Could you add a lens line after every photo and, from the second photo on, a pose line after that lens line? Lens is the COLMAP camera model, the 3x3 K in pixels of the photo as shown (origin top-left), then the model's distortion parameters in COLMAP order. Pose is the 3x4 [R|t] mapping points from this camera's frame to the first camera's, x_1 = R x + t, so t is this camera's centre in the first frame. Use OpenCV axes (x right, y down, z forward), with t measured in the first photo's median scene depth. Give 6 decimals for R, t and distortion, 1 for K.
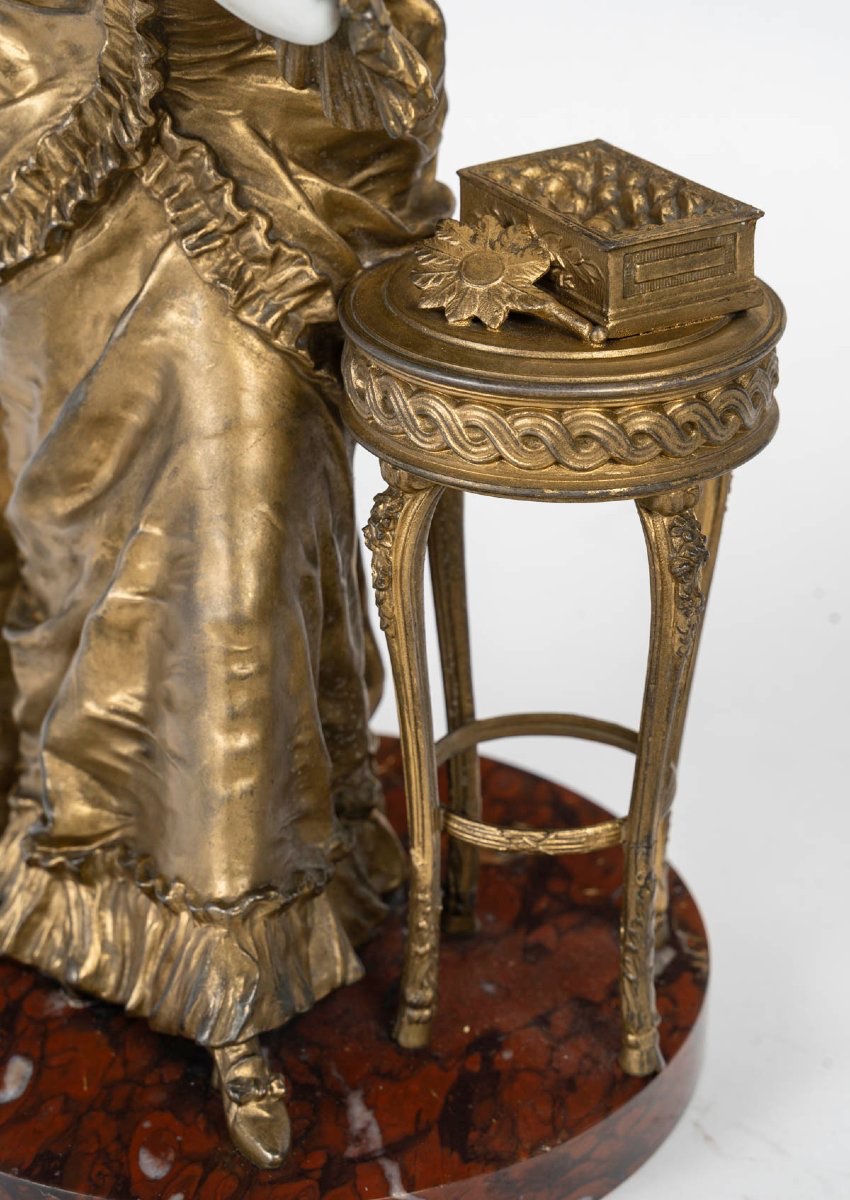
lens RADIAL K [[3106.4, 0, 425.0], [0, 3106.4, 600.0], [0, 0, 1]] dist [0.003713, 0.865194]
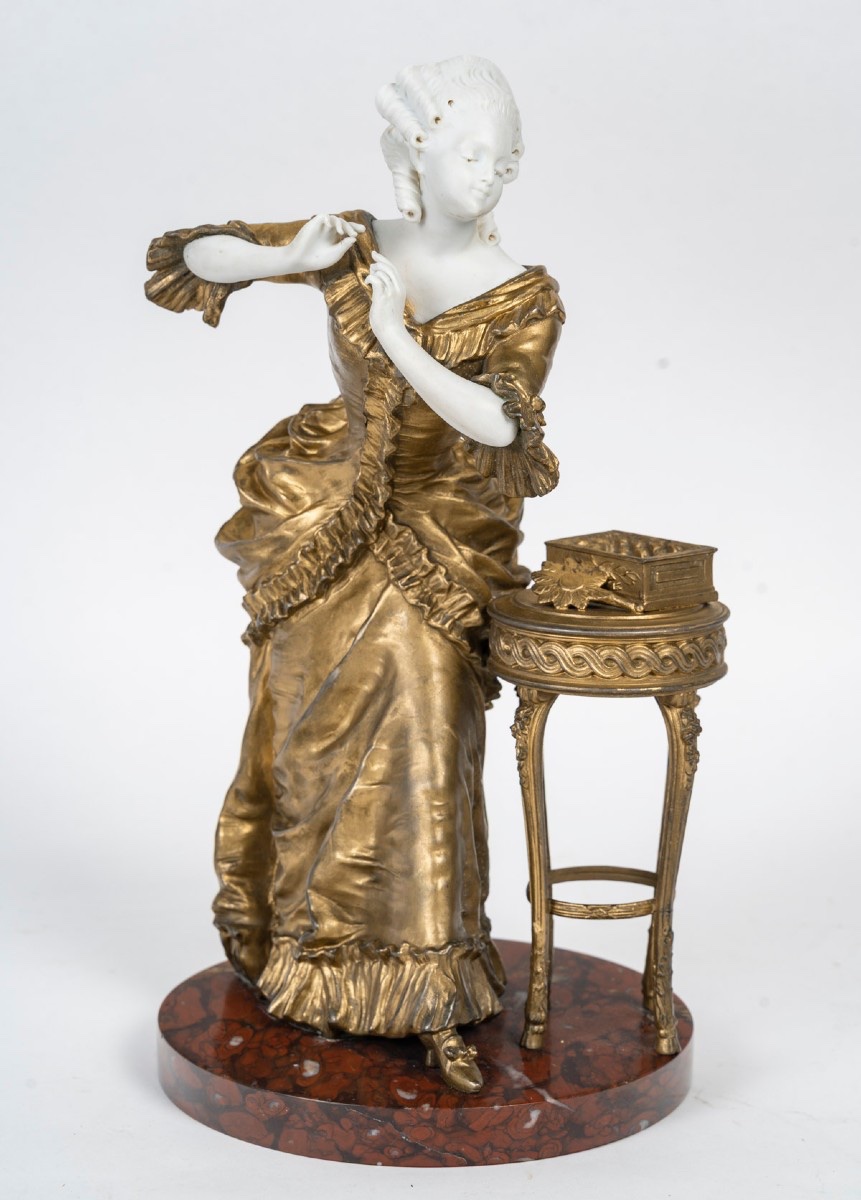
lens RADIAL K [[2654.2, 0, 430.5], [0, 2654.2, 600.0], [0, 0, 1]] dist [0.028447, 0.212201]
pose [[0.994466, -0.024703, 0.102111, -0.215805], [0.048894, 0.969110, -0.241734, 0.269239], [-0.092986, 0.245389, 0.964955, -0.498522]]
